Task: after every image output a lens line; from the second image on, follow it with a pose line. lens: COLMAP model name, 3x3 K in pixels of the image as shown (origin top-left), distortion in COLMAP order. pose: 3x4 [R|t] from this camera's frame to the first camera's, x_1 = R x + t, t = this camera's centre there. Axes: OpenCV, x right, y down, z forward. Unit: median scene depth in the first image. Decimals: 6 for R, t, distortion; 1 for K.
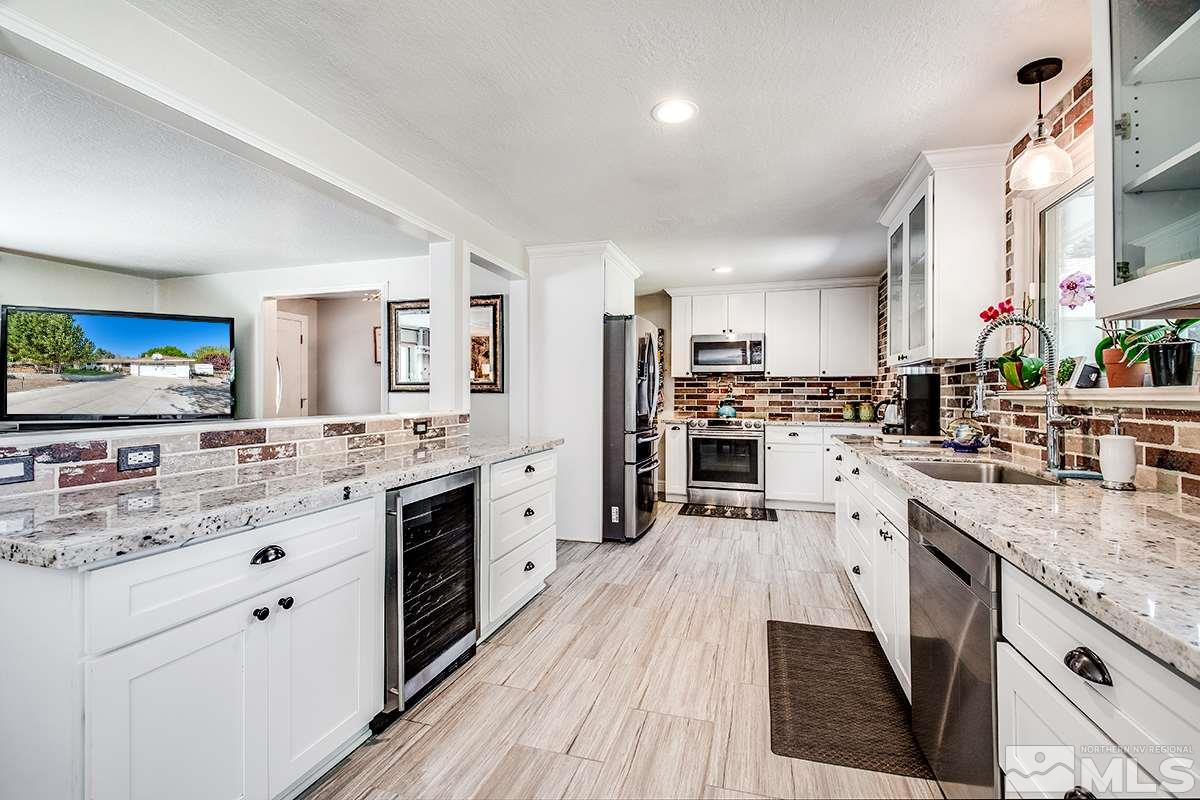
lens RADIAL K [[528.6, 0, 603.7], [0, 528.6, 391.4], [0, 0, 1]] dist [-0.037525, -0.002283]
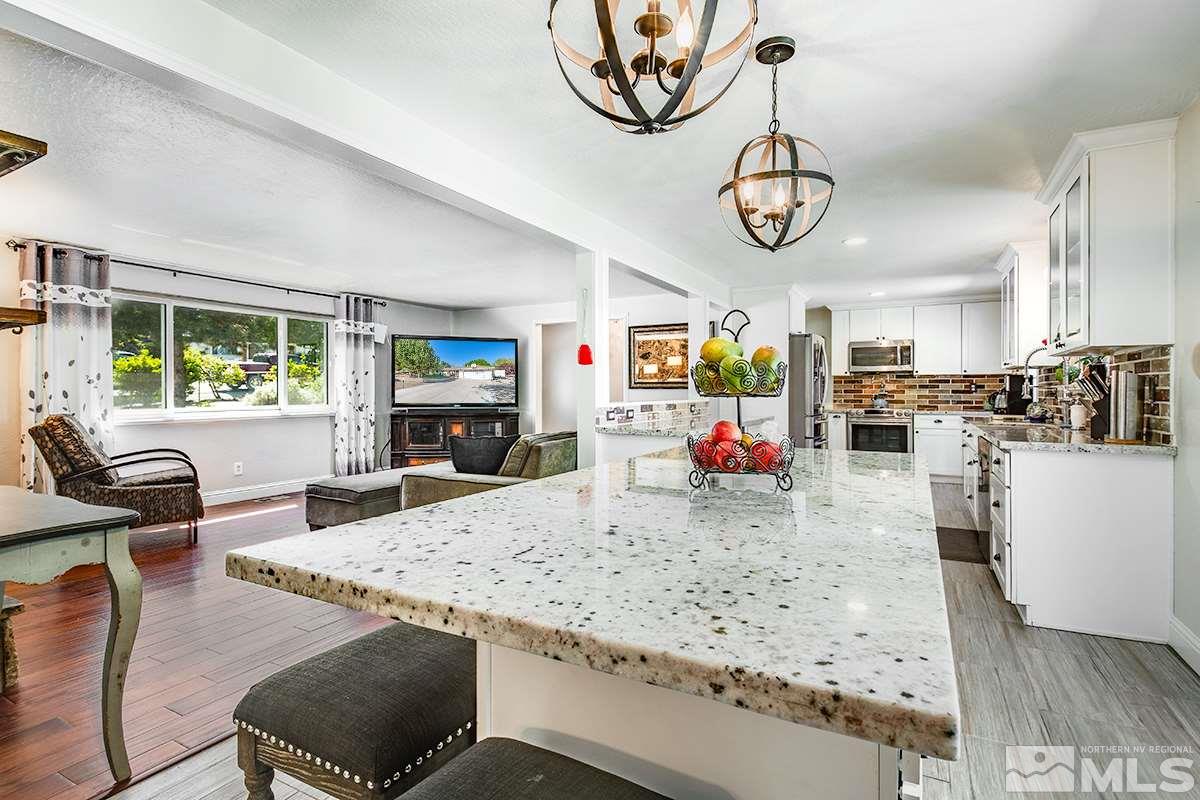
lens RADIAL K [[528.6, 0, 610.9], [0, 528.6, 392.3], [0, 0, 1]] dist [-0.037525, -0.002283]
pose [[0.971394, -0.002560, -0.237461, -0.096624], [0.004238, 0.999970, 0.006557, 0.001589], [0.237437, -0.007376, 0.971375, -0.371283]]
